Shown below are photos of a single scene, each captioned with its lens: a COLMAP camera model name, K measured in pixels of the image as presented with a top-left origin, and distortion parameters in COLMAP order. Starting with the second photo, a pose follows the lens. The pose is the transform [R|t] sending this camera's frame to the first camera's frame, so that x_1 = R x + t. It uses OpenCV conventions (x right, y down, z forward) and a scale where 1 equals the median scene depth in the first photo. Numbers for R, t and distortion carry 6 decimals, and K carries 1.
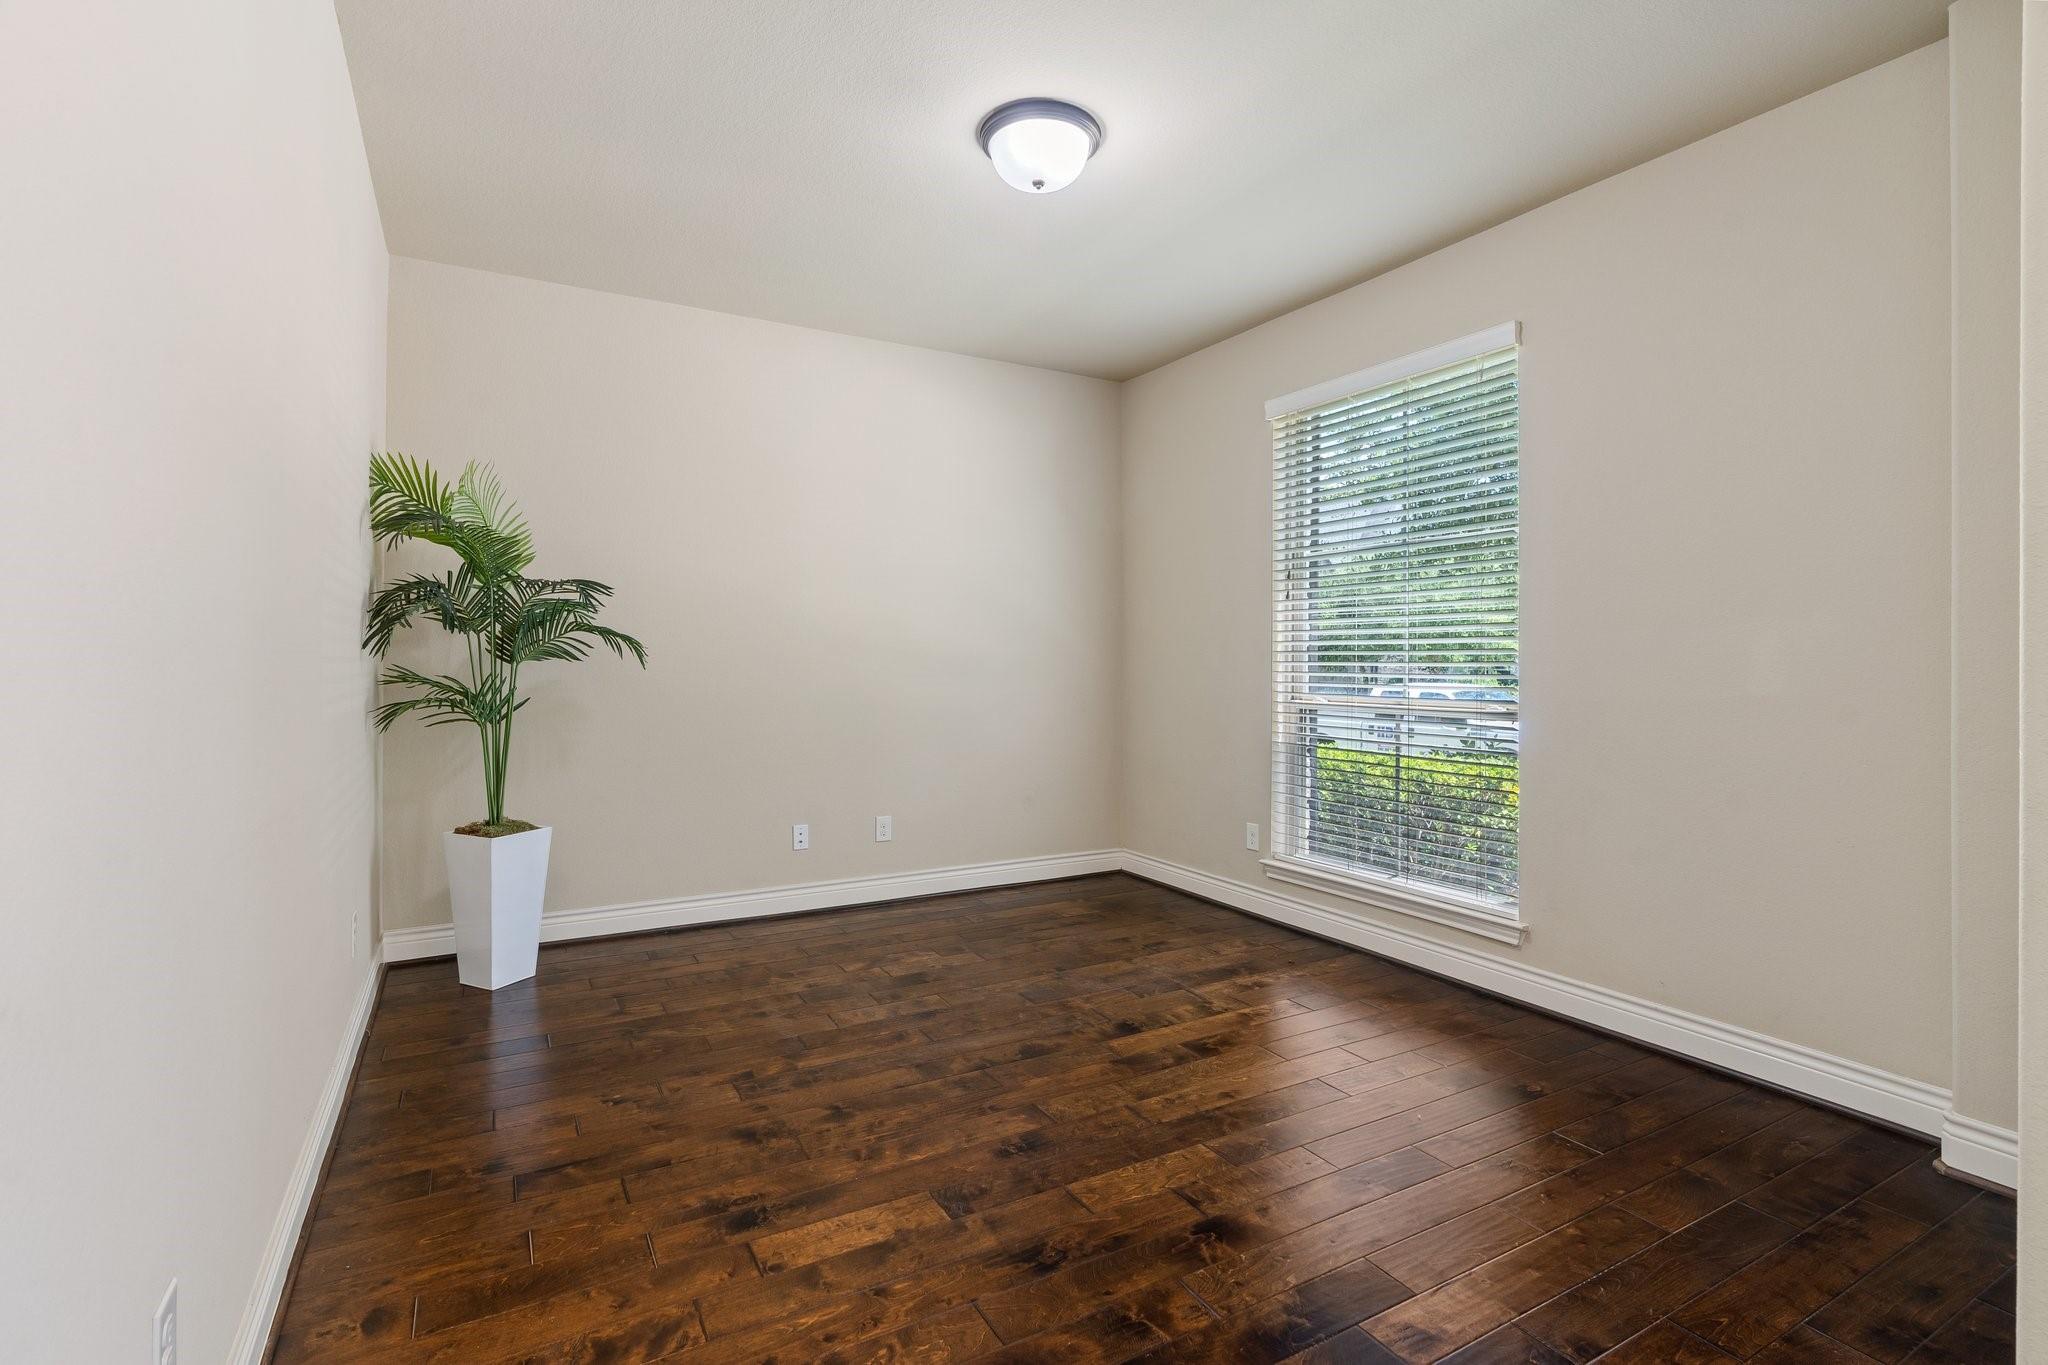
lens RADIAL K [[938.0, 0, 1023.1], [0, 938.0, 671.7], [0, 0, 1]] dist [-0.005621, 0.001518]
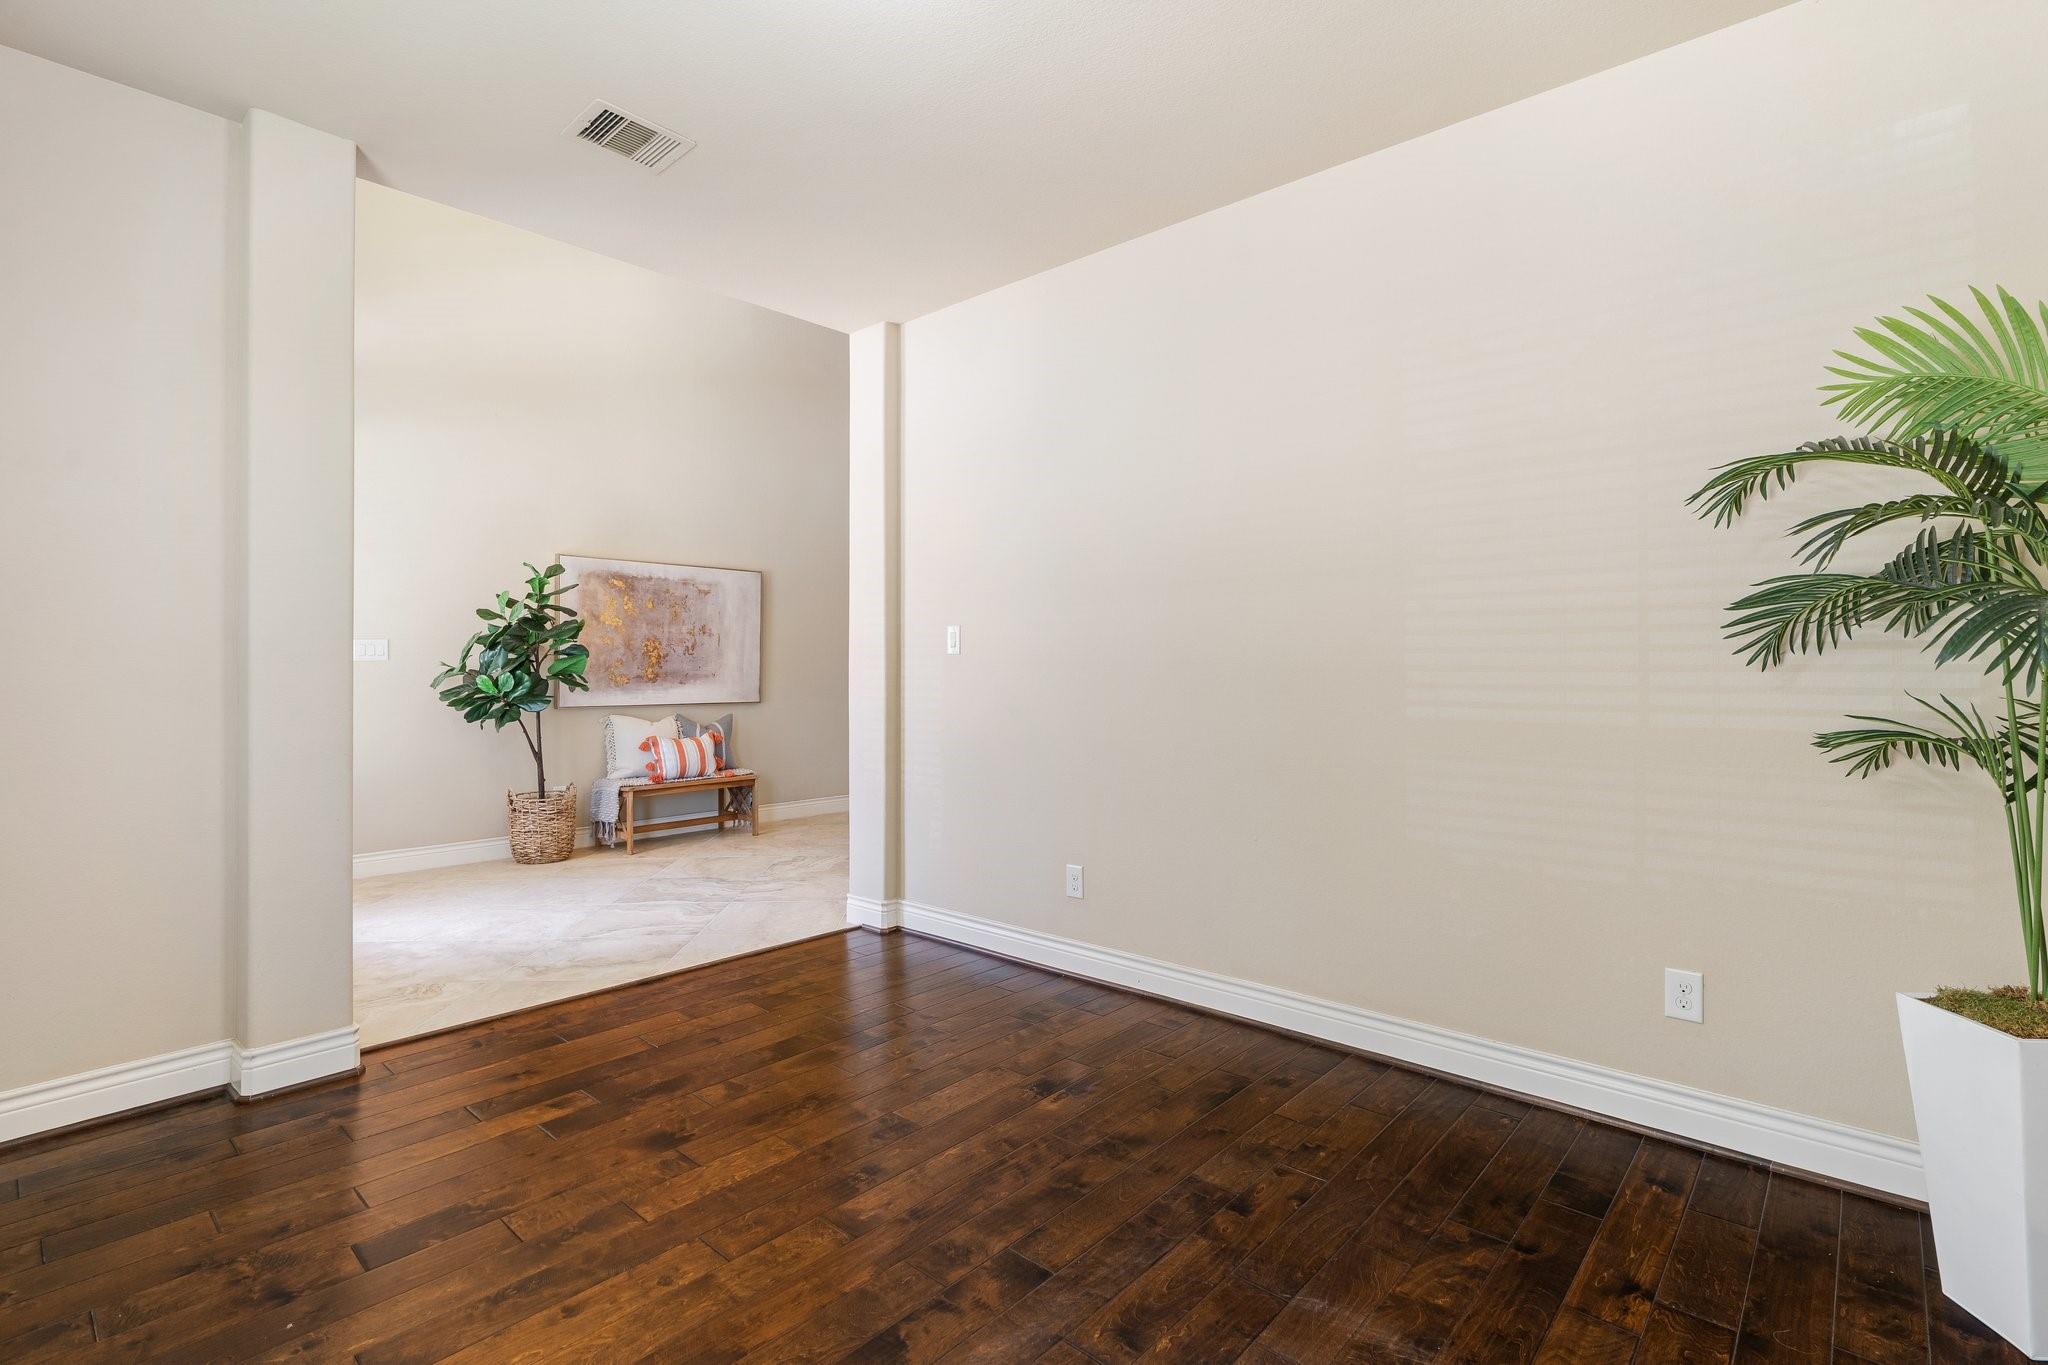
lens RADIAL K [[938.0, 0, 1023.1], [0, 938.0, 671.7], [0, 0, 1]] dist [-0.005621, 0.001518]
pose [[-0.948070, 0.000120, -0.318062, 0.135115], [-0.004581, 0.999891, 0.014032, -0.022850], [0.318029, 0.014761, -0.947966, 1.912319]]
